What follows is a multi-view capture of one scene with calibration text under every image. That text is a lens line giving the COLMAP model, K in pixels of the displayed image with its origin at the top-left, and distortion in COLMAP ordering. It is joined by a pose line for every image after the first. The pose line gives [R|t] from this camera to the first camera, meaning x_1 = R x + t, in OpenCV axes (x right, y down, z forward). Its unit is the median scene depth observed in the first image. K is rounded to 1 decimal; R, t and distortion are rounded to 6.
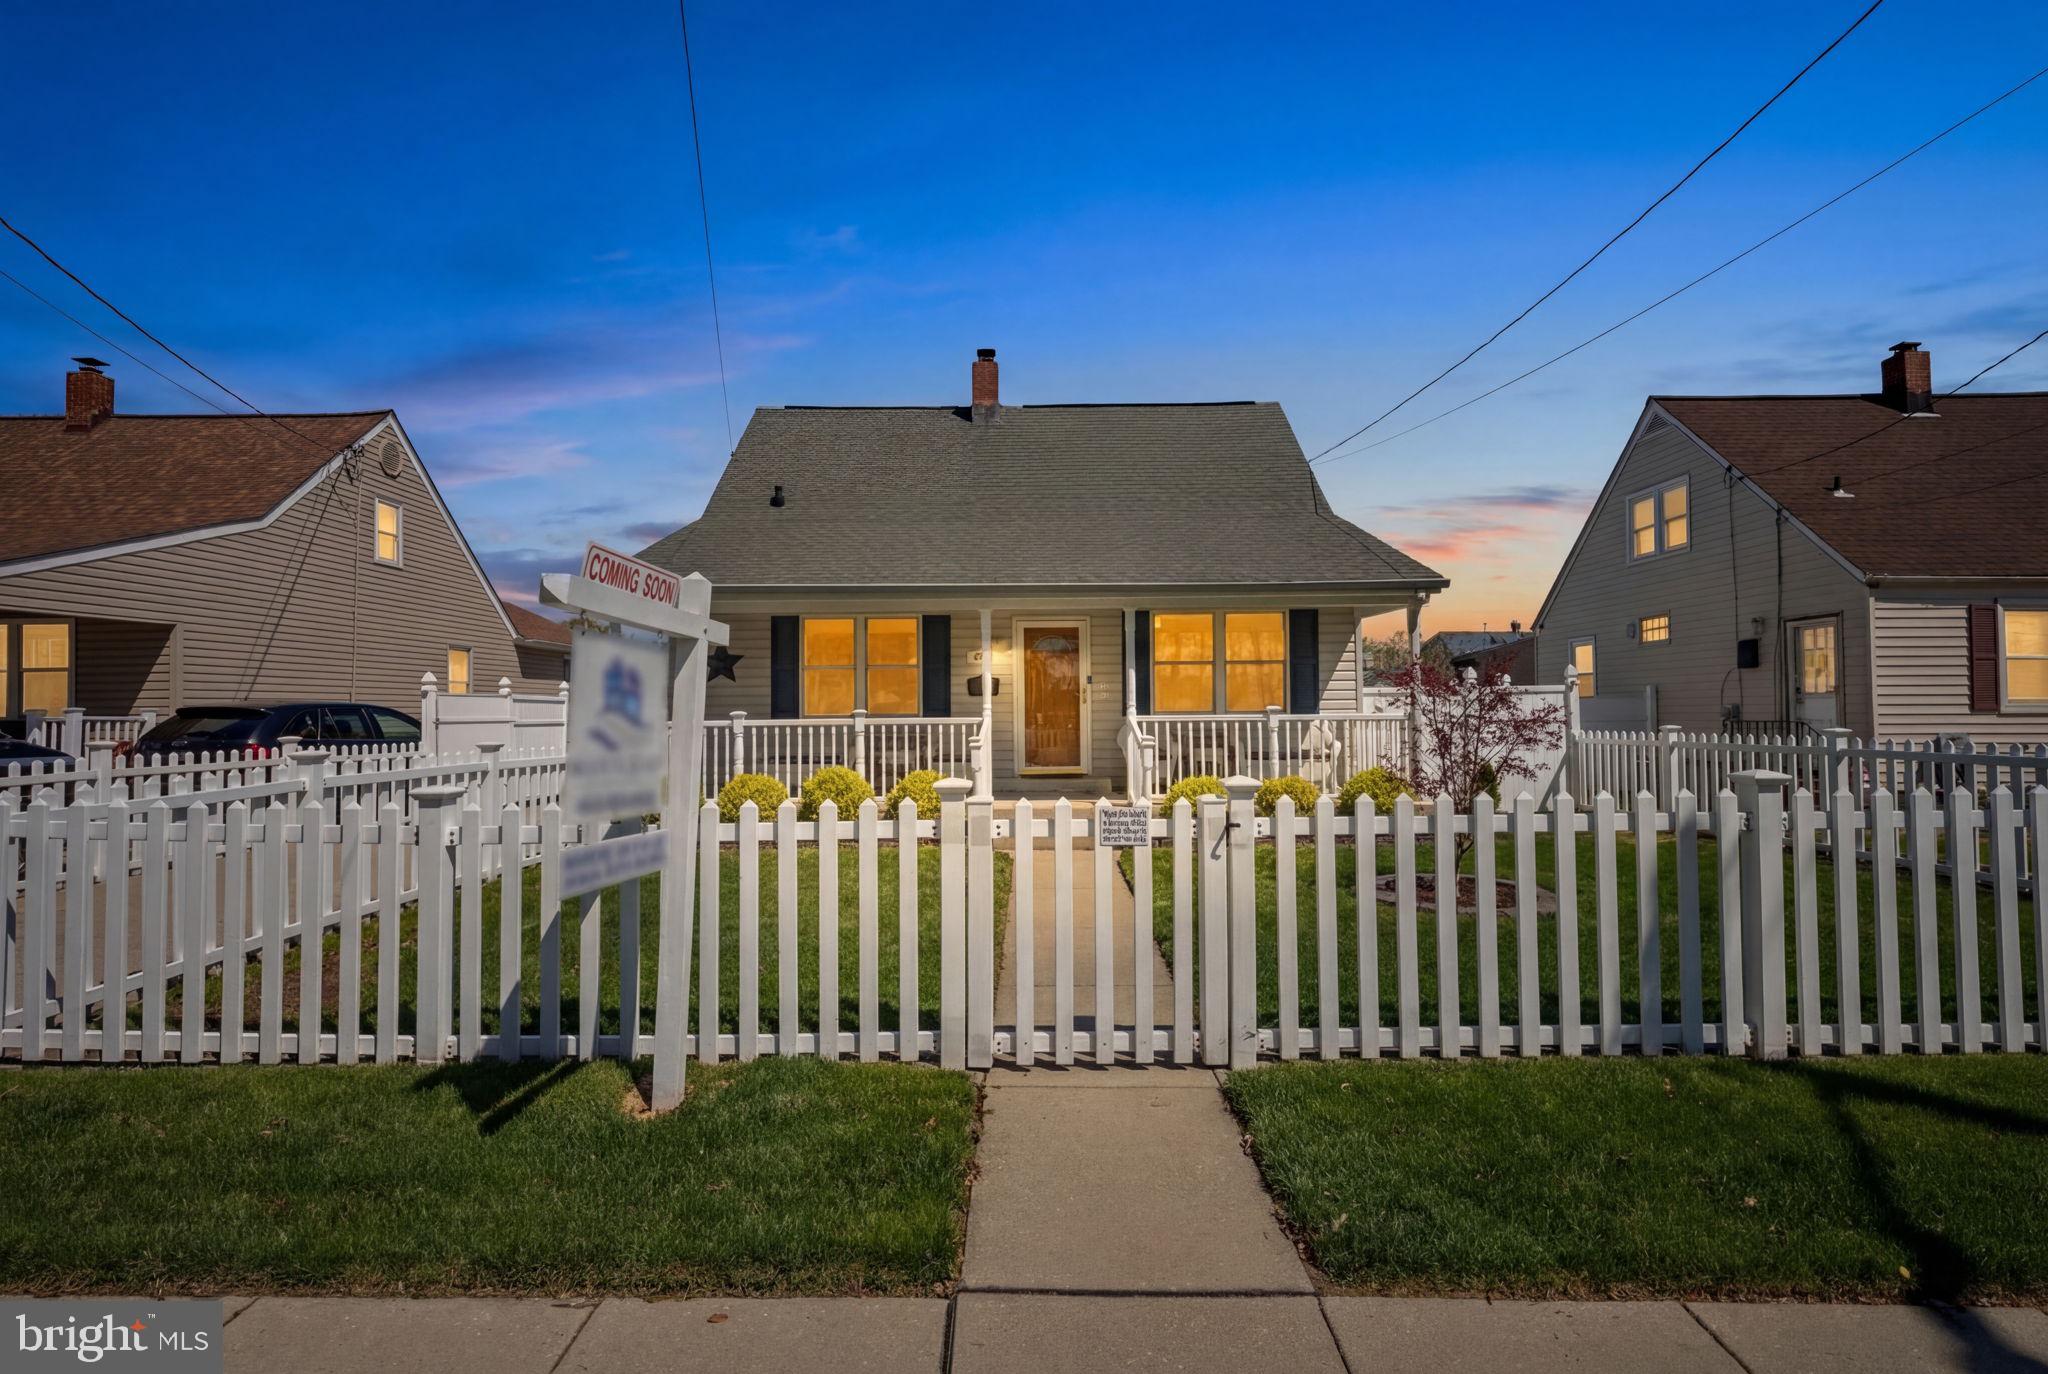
lens RADIAL K [[909.7, 0, 1027.5], [0, 909.7, 689.2], [0, 0, 1]] dist [-0.002481, -0.000242]
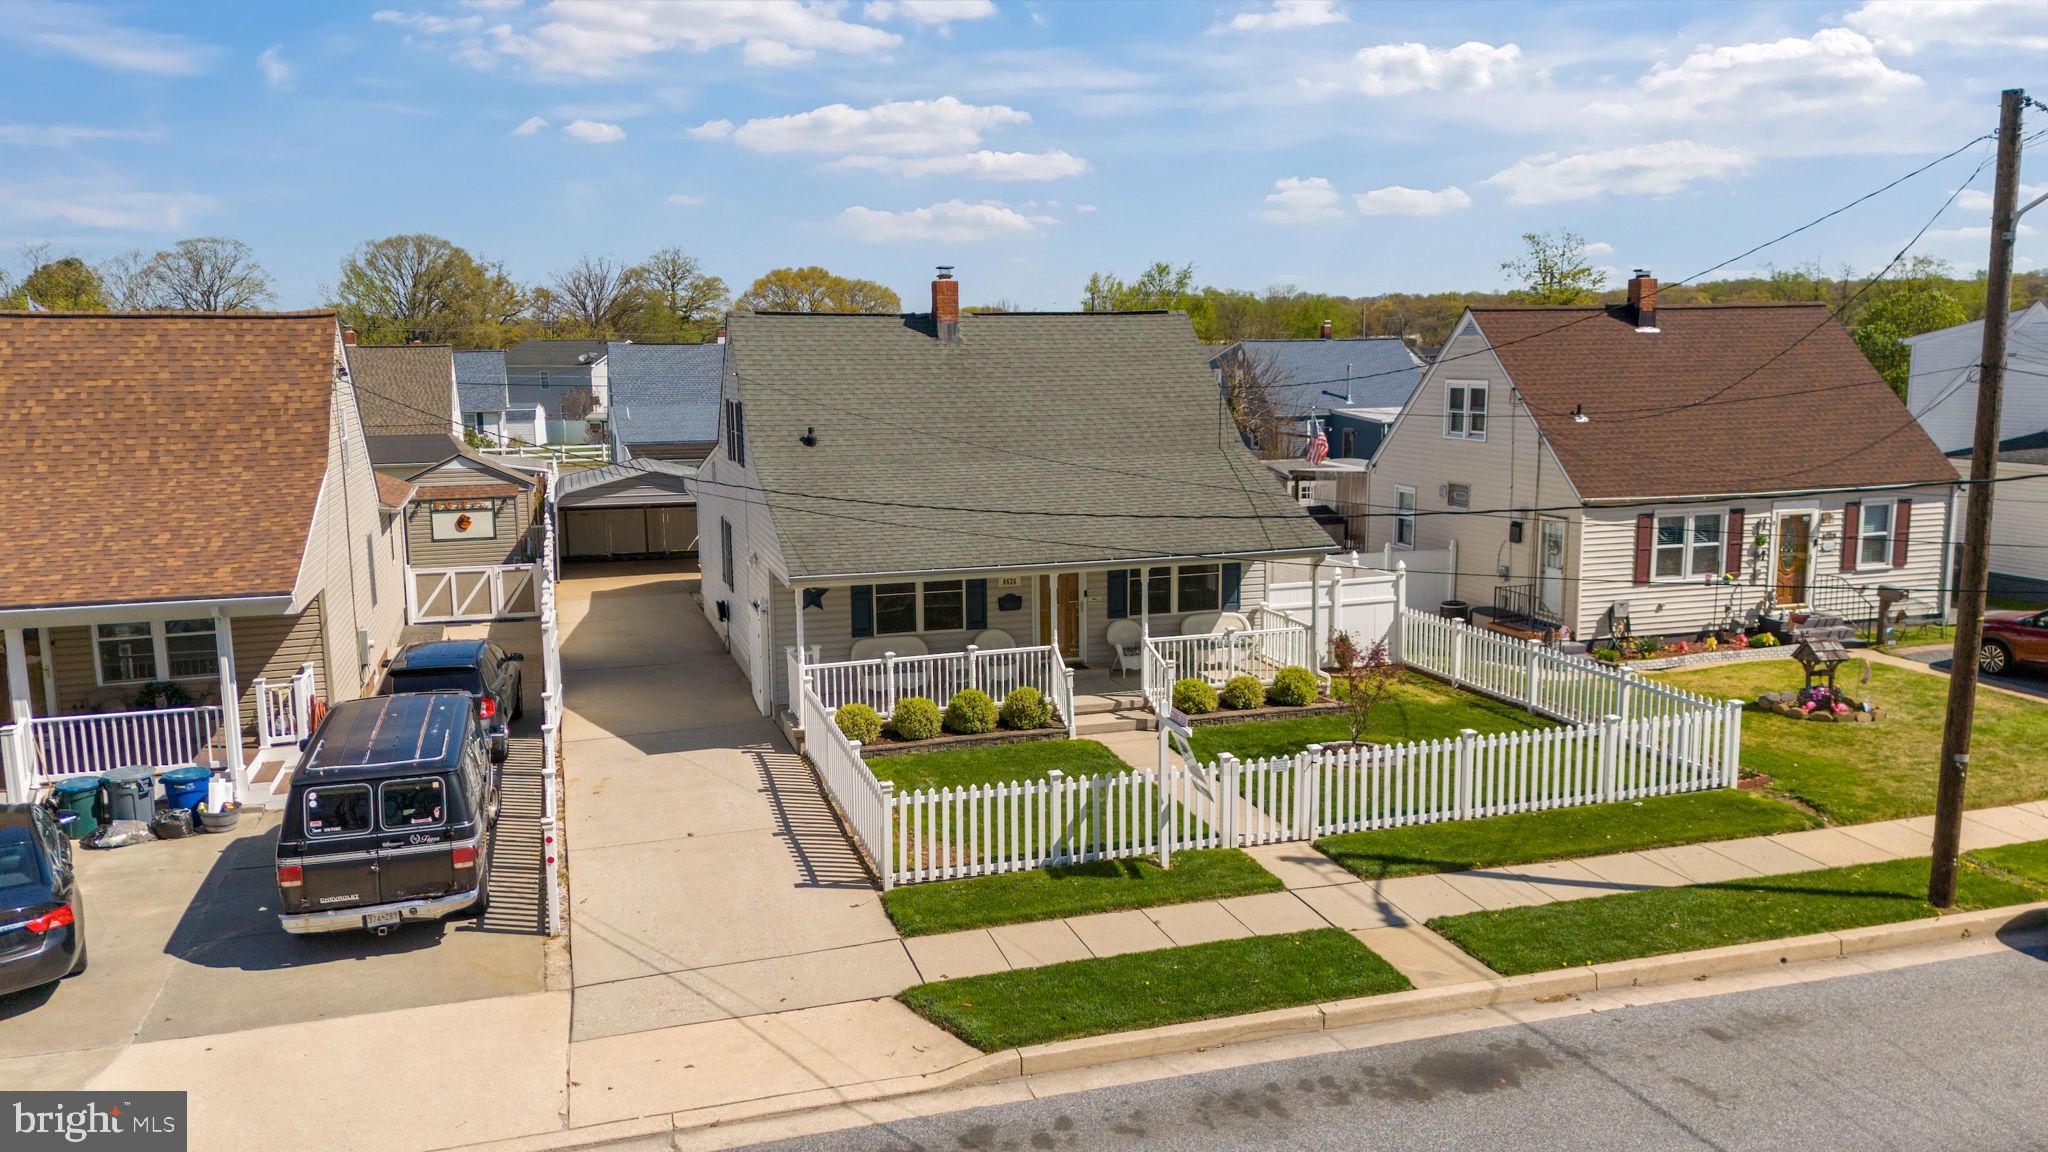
lens RADIAL K [[1504.2, 0, 1020.2], [0, 1504.2, 579.3], [0, 0, 1]] dist [0.050889, -0.020584]
pose [[0.951229, -0.048425, 0.304661, -0.695626], [-0.005208, 0.984940, 0.172815, -0.413553], [-0.308441, -0.165974, 0.936652, -1.038197]]
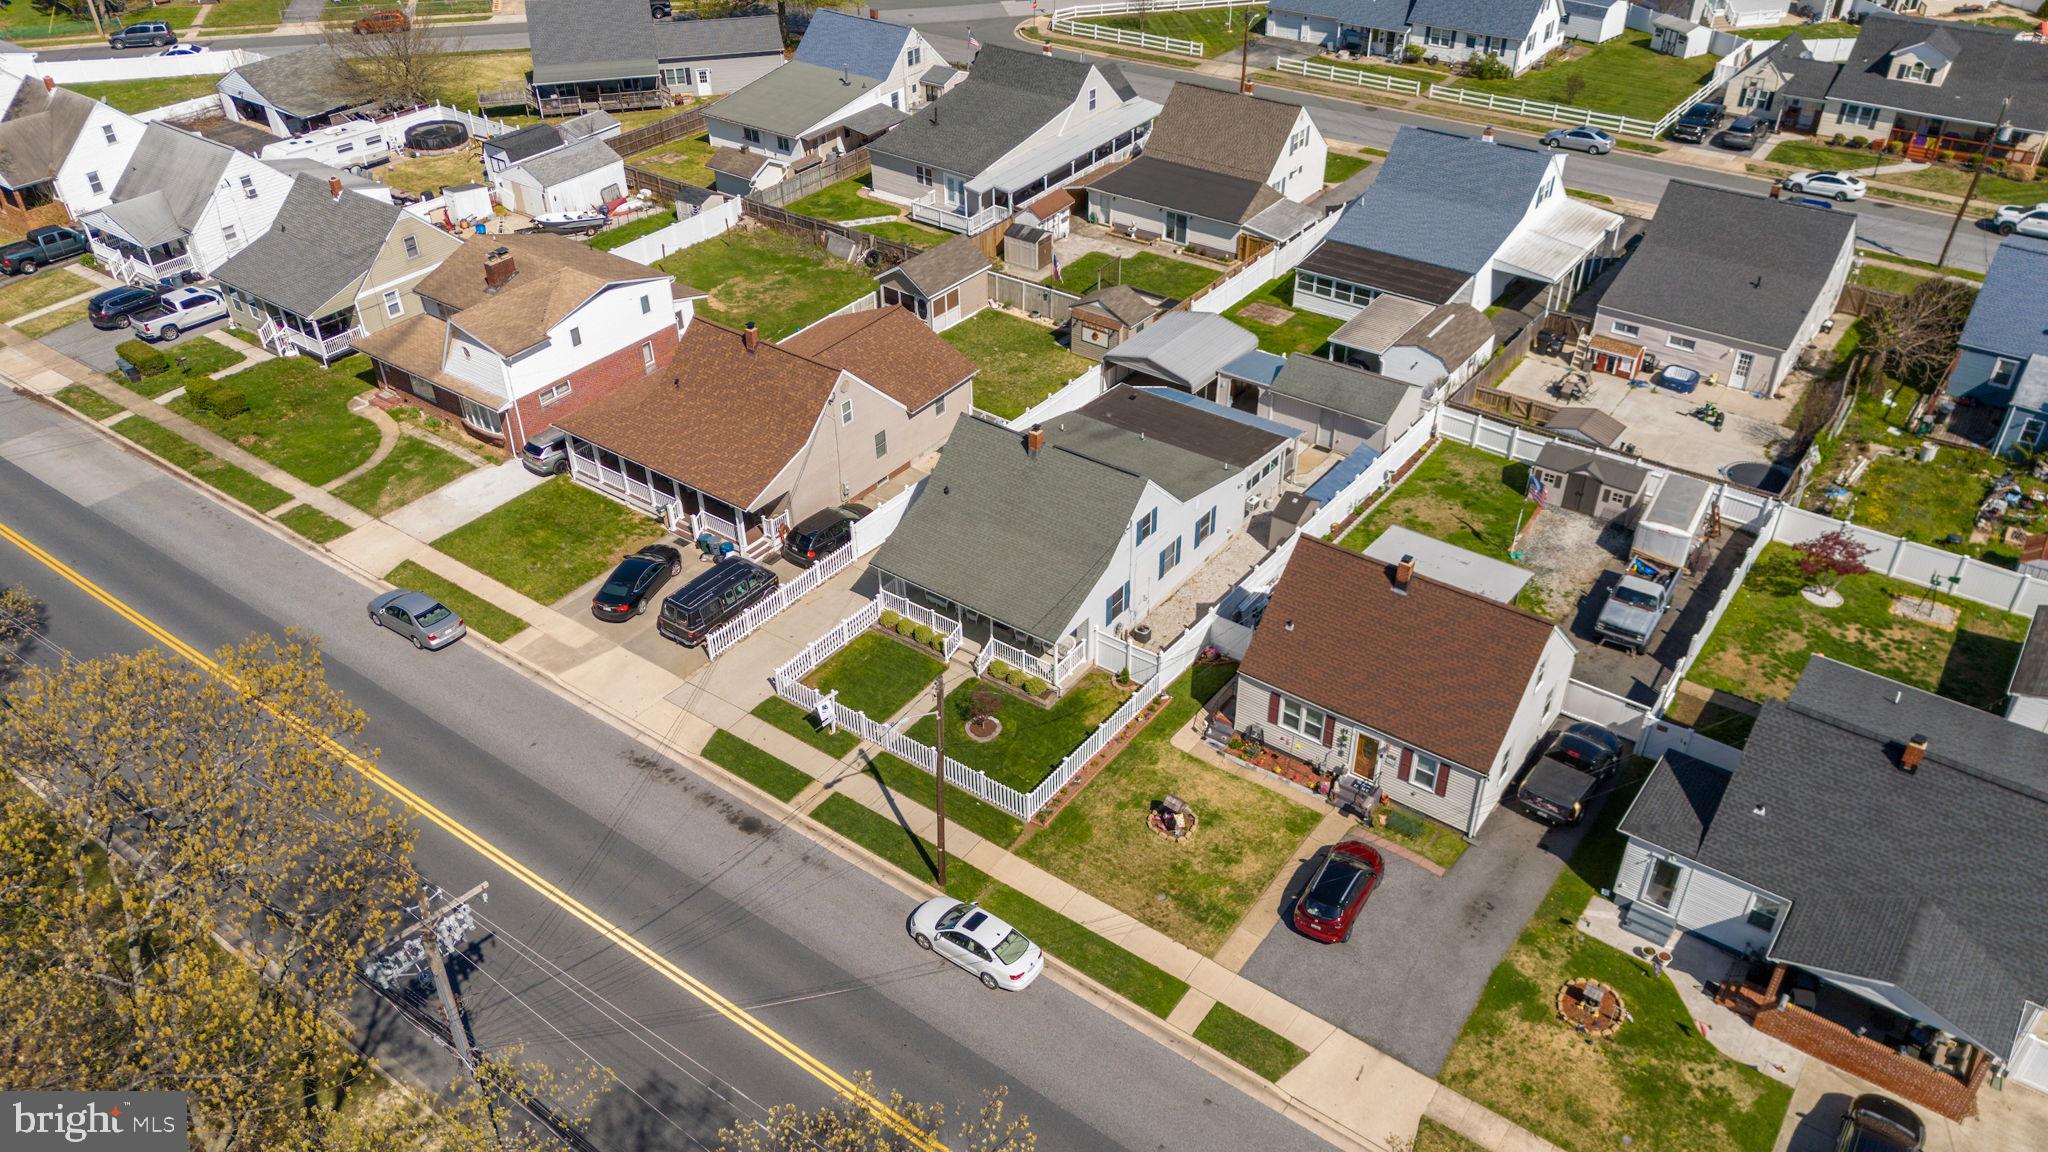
lens RADIAL K [[1504.2, 0, 1028.9], [0, 1504.2, 581.8], [0, 0, 1]] dist [0.050889, -0.020584]
pose [[0.812058, 0.340835, -0.473701, 2.449260], [0.017180, 0.797407, 0.603197, -3.076375], [0.583323, -0.497969, 0.641686, -2.150853]]
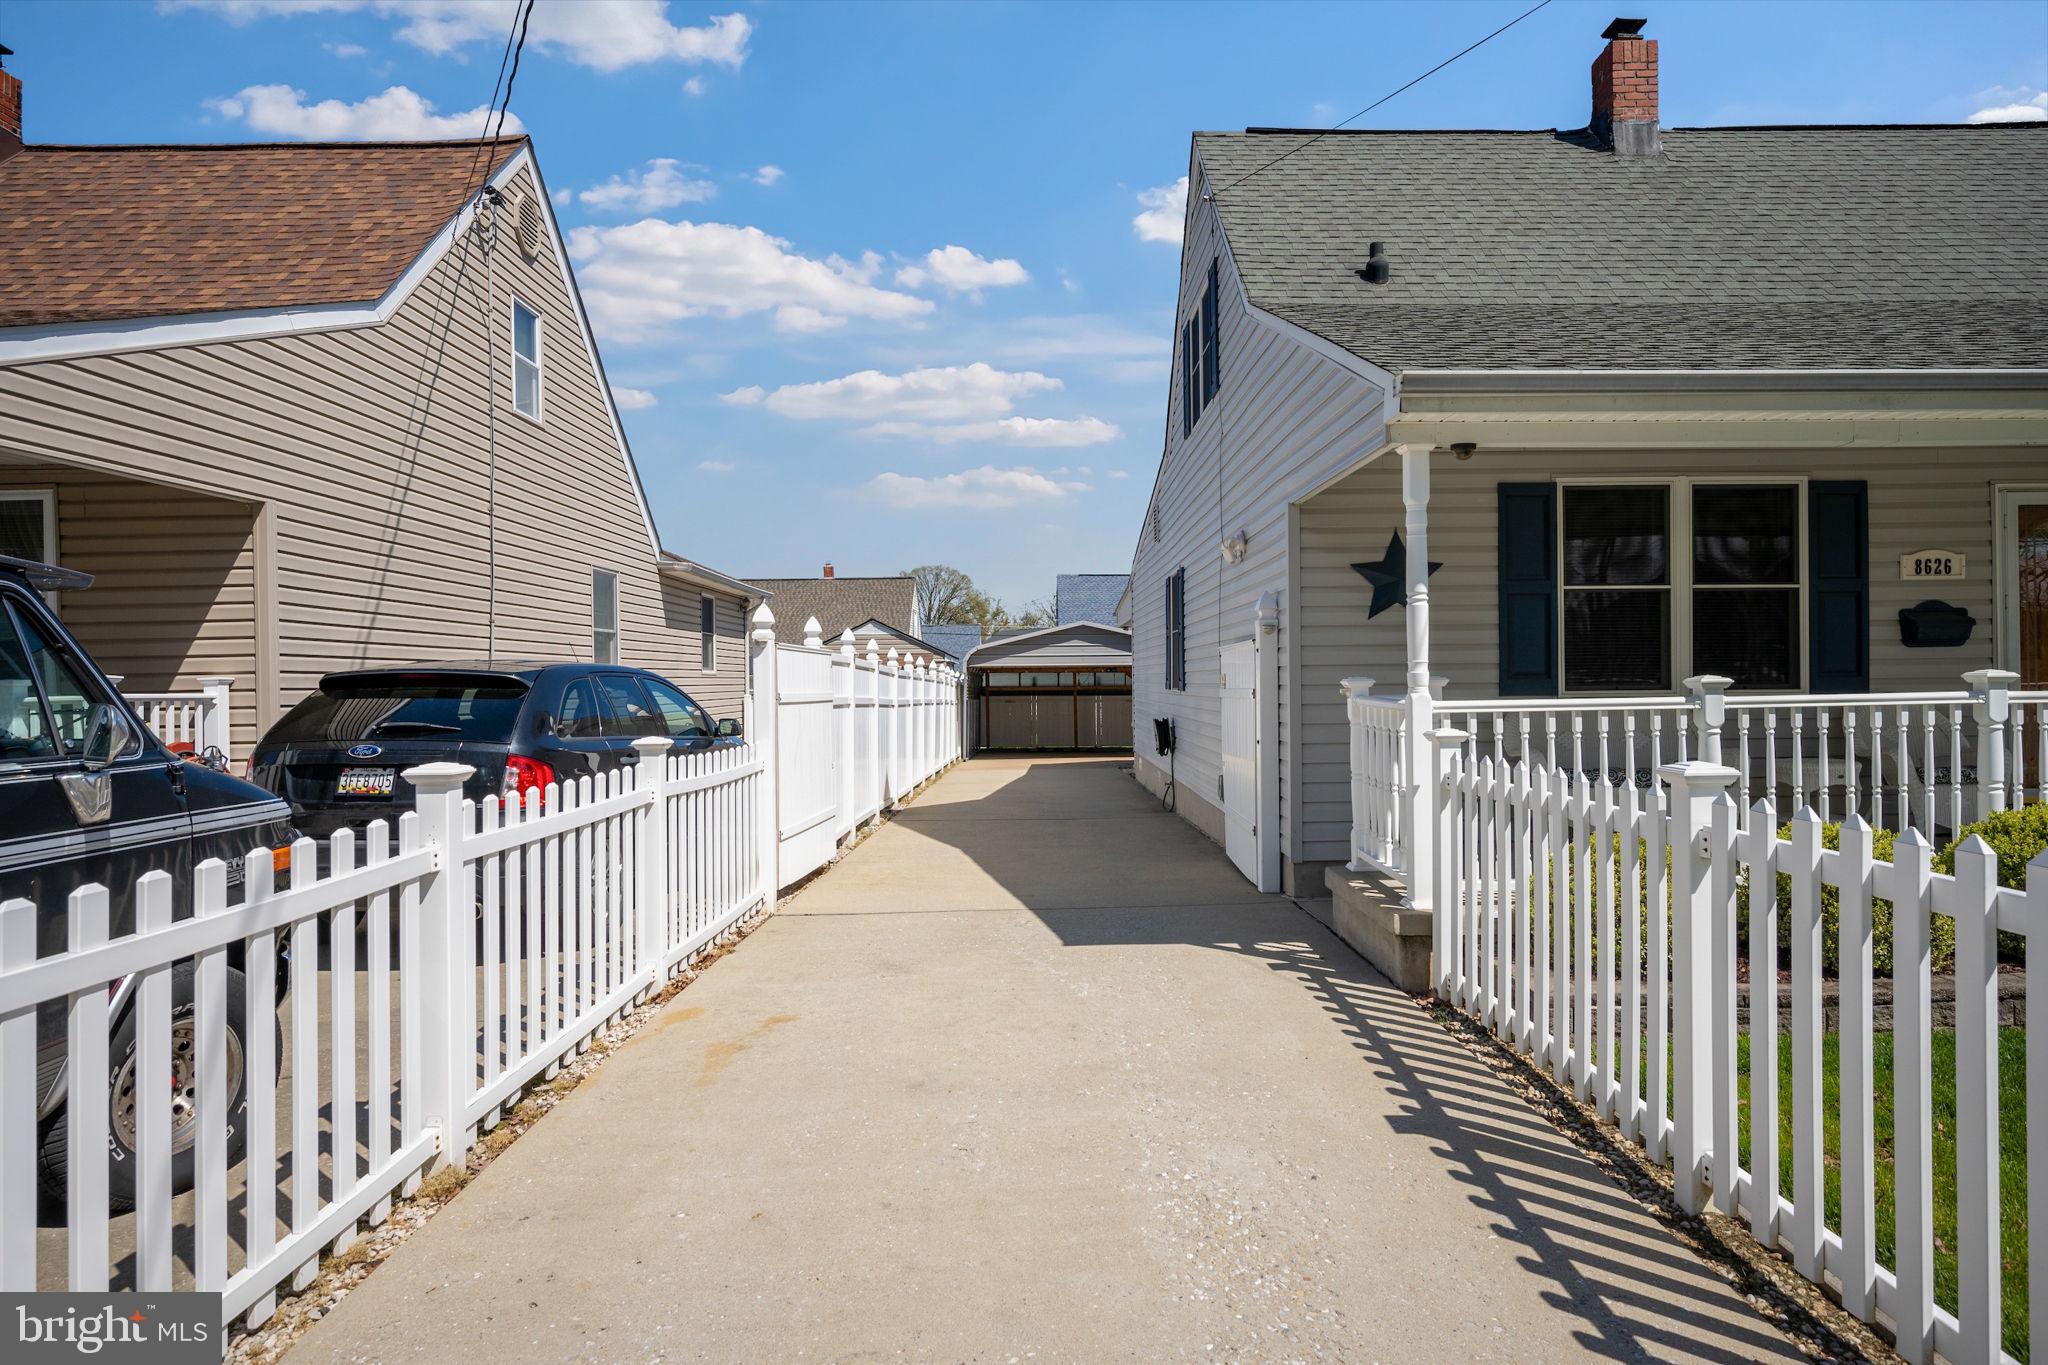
lens RADIAL K [[1175.7, 0, 1024.5], [0, 1175.7, 686.8], [0, 0, 1]] dist [-0.003359, -0.000613]
pose [[0.999994, -0.002831, 0.001886, -0.536538], [0.002784, 0.999697, 0.024469, 0.012779], [-0.001955, -0.024463, 0.999699, 0.372693]]
